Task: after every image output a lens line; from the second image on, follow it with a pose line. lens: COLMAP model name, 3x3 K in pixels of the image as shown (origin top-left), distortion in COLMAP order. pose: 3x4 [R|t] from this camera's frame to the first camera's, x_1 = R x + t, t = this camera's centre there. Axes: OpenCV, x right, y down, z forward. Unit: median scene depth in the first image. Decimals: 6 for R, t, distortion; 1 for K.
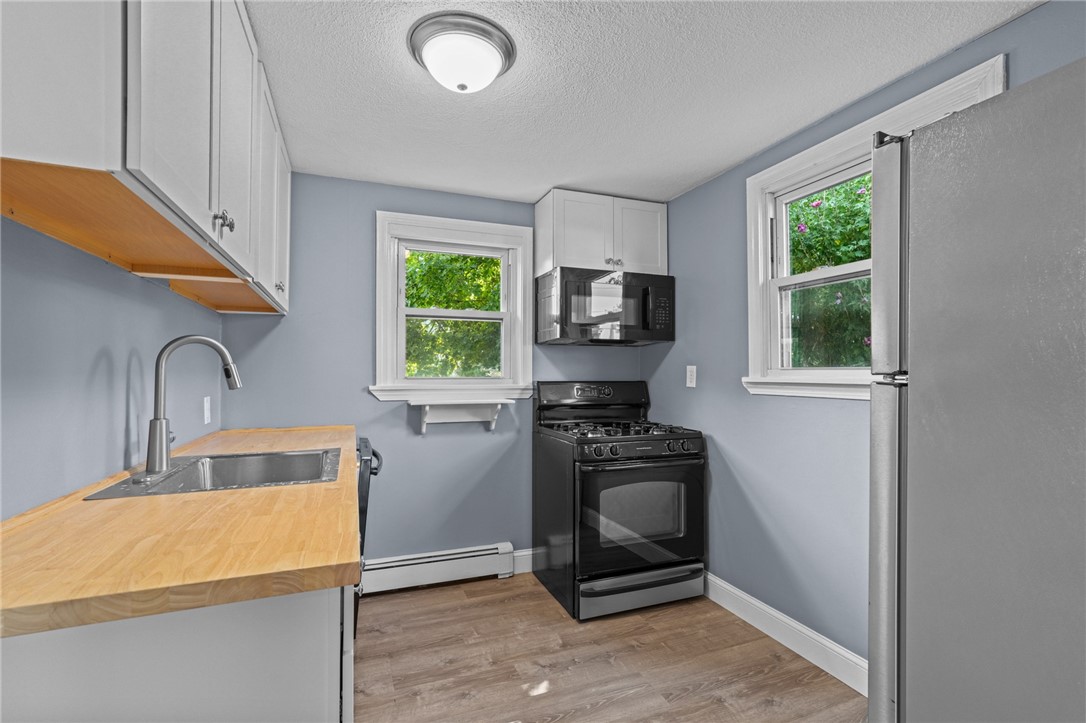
lens RADIAL K [[495.0, 0, 545.5], [0, 495.0, 363.9], [0, 0, 1]] dist [-0.039850, 0.010820]
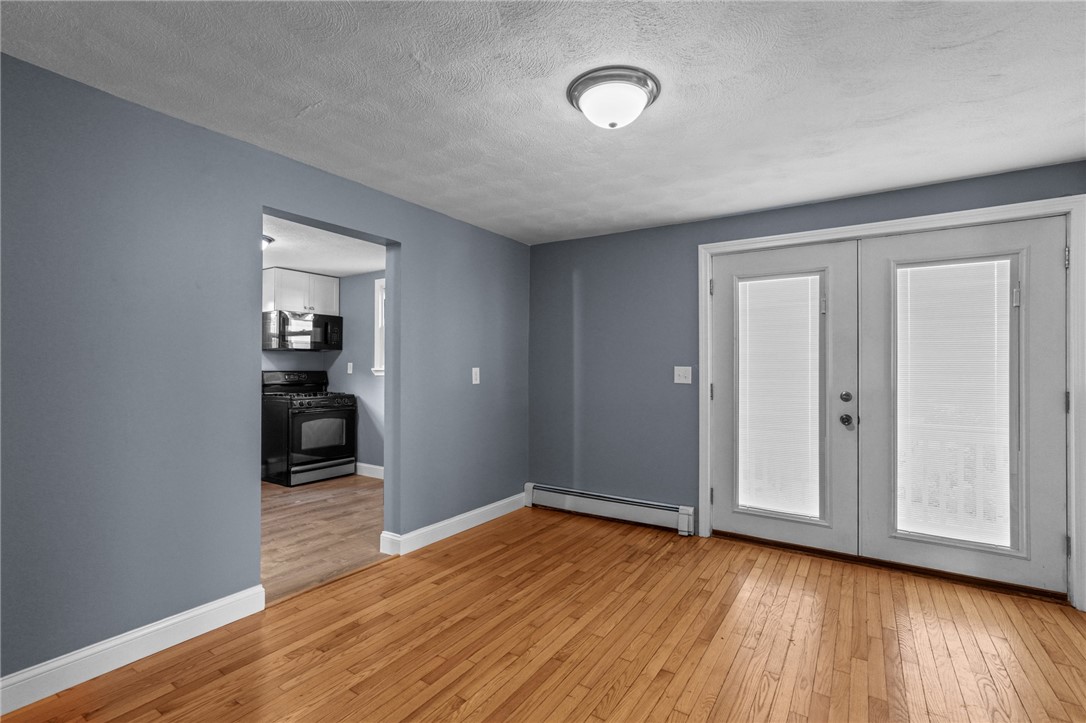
lens RADIAL K [[495.0, 0, 548.5], [0, 495.0, 362.7], [0, 0, 1]] dist [-0.039850, 0.010820]
pose [[0.813382, 0.009680, 0.581650, -0.220163], [-0.011718, 0.999931, -0.000255, -0.005948], [-0.581612, -0.006608, 0.813439, -1.140053]]
